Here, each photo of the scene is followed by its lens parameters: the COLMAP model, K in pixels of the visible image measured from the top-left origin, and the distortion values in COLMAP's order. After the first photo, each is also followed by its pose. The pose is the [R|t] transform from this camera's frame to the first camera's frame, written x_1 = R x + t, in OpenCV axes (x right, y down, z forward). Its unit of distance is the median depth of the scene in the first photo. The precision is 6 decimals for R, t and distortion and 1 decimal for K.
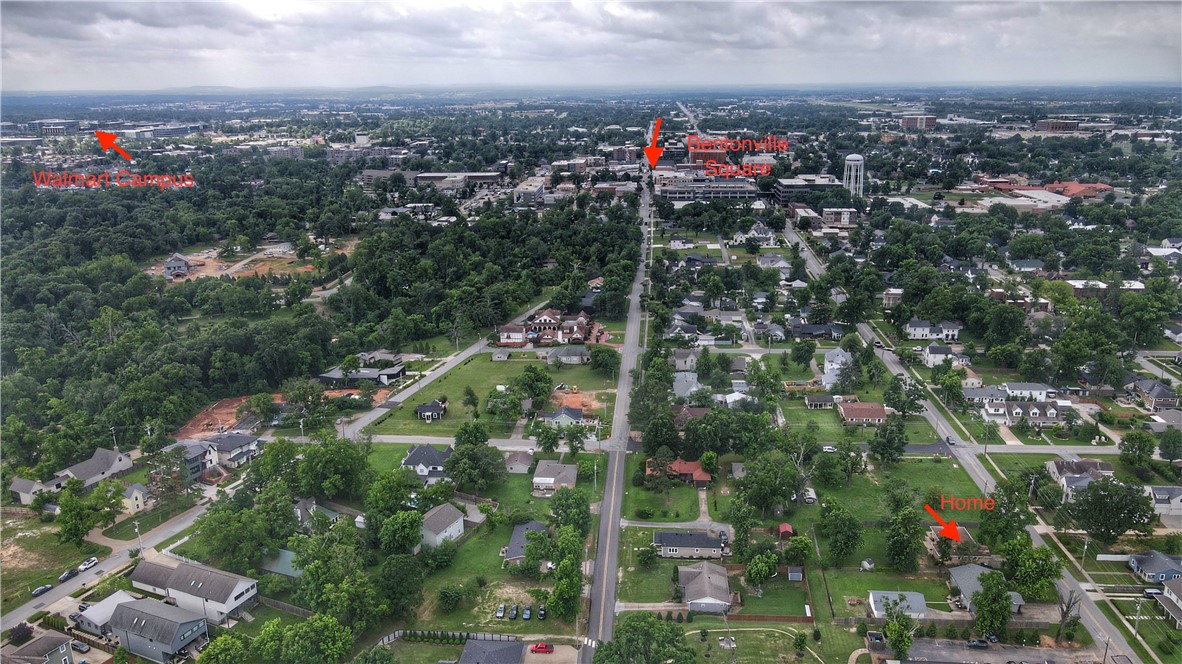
lens RADIAL K [[872.4, 0, 591.0], [0, 872.4, 332.0], [0, 0, 1]] dist [-0.017570, 0.063155]
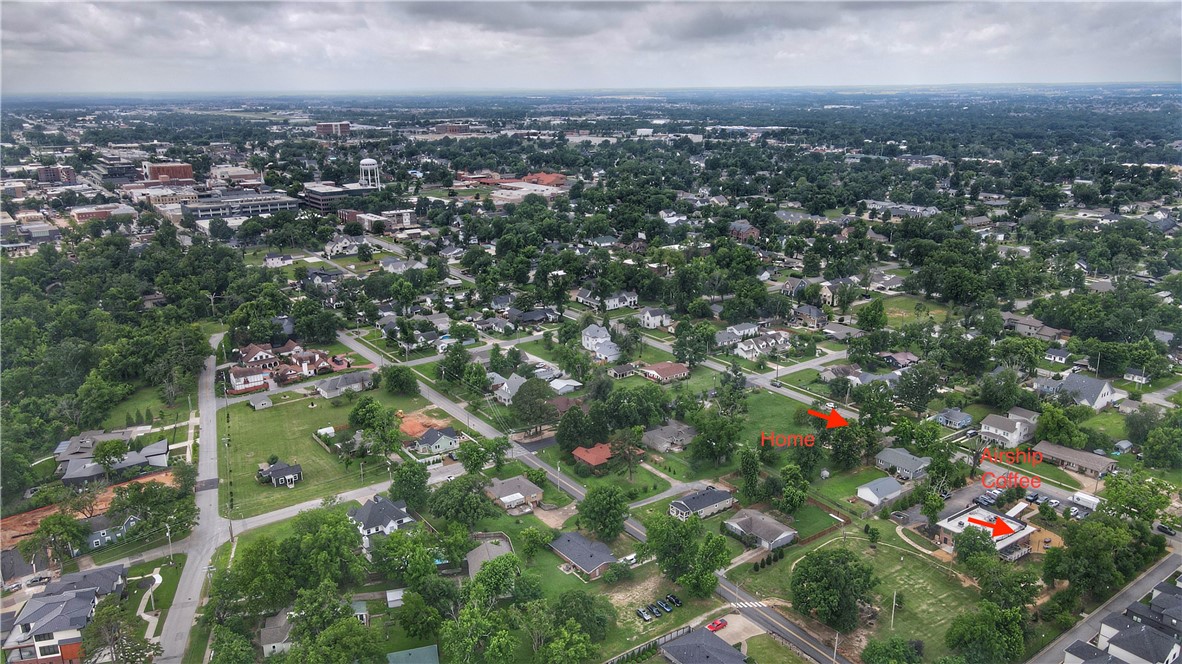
lens RADIAL K [[872.4, 0, 591.0], [0, 872.4, 332.0], [0, 0, 1]] dist [-0.017570, 0.063155]
pose [[0.766032, -0.170693, 0.619725, -0.358203], [0.176406, 0.982907, 0.052674, -0.027539], [-0.618123, 0.068973, 0.783049, 0.124946]]
